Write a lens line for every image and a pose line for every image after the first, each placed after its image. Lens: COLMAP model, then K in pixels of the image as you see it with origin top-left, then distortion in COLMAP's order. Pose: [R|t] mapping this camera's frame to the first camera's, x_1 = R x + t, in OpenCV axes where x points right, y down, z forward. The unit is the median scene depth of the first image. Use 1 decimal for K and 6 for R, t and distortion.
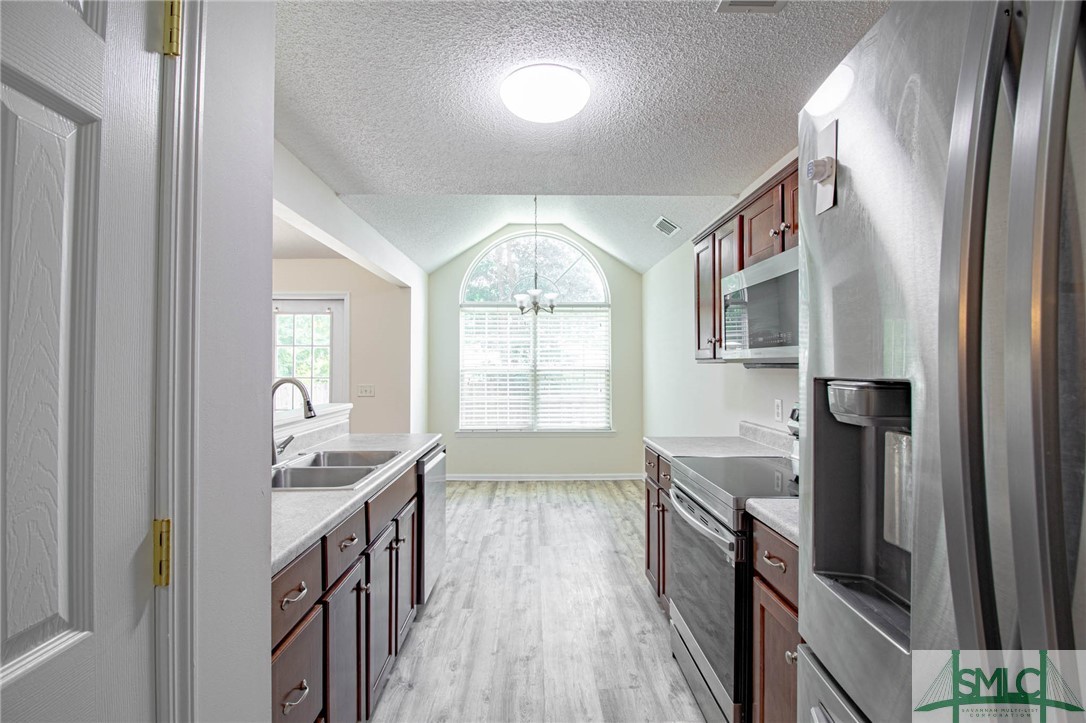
lens RADIAL K [[506.3, 0, 542.7], [0, 506.3, 358.4], [0, 0, 1]] dist [0.005179, -0.015784]
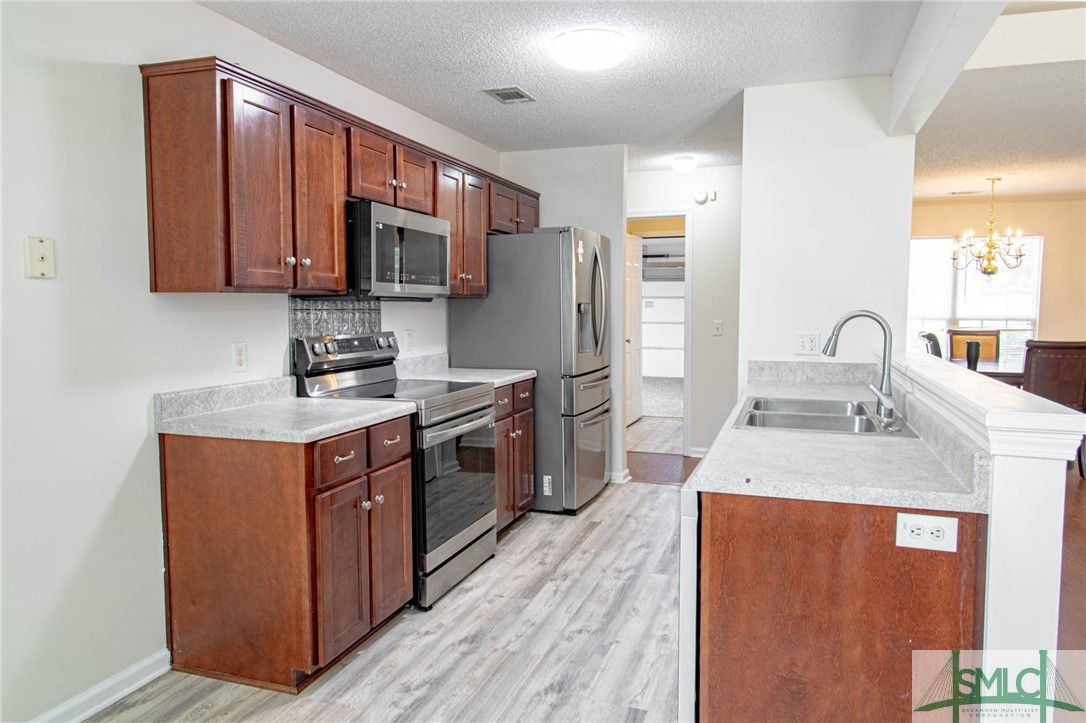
lens RADIAL K [[738.2, 0, 543.0], [0, 738.2, 361.5], [0, 0, 1]] dist [0.005469, 0.001620]
pose [[-0.937482, -0.027233, 0.346966, -0.334339], [-0.005599, 0.997985, 0.063203, 0.036423], [-0.347988, 0.057309, -0.935746, 1.830846]]
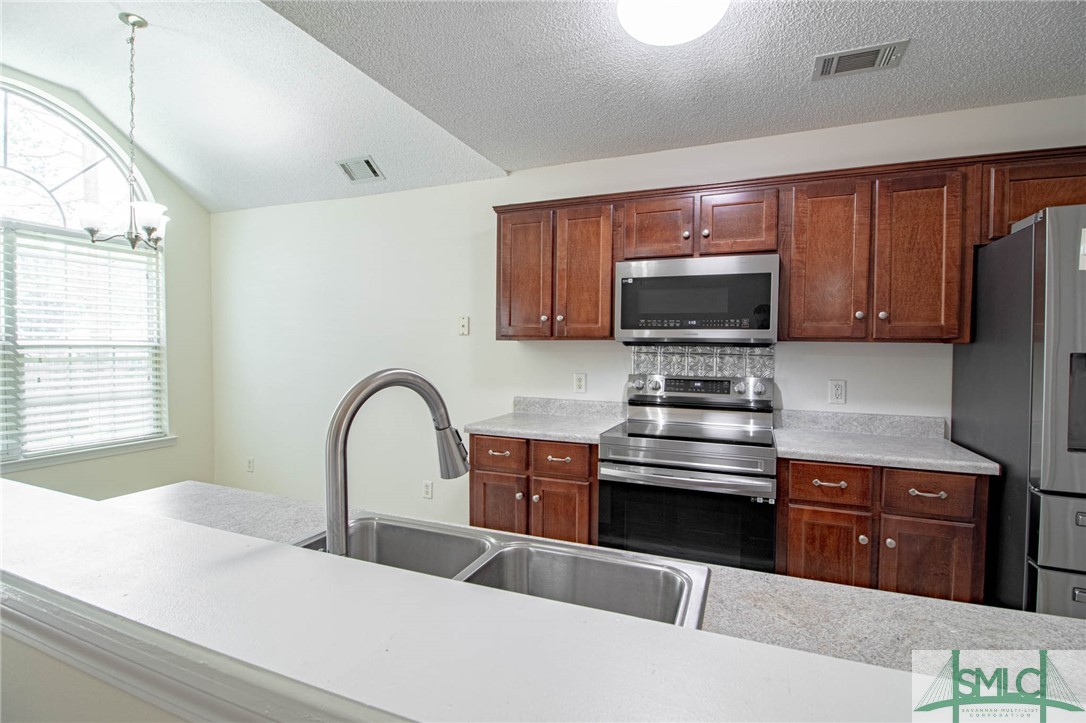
lens RADIAL K [[506.3, 0, 542.7], [0, 506.3, 358.4], [0, 0, 1]] dist [0.005179, -0.015784]
pose [[0.404767, -0.018557, 0.914231, -0.589750], [-0.022776, 0.999279, 0.030367, 0.015305], [-0.914136, -0.033114, 0.404053, 0.607673]]
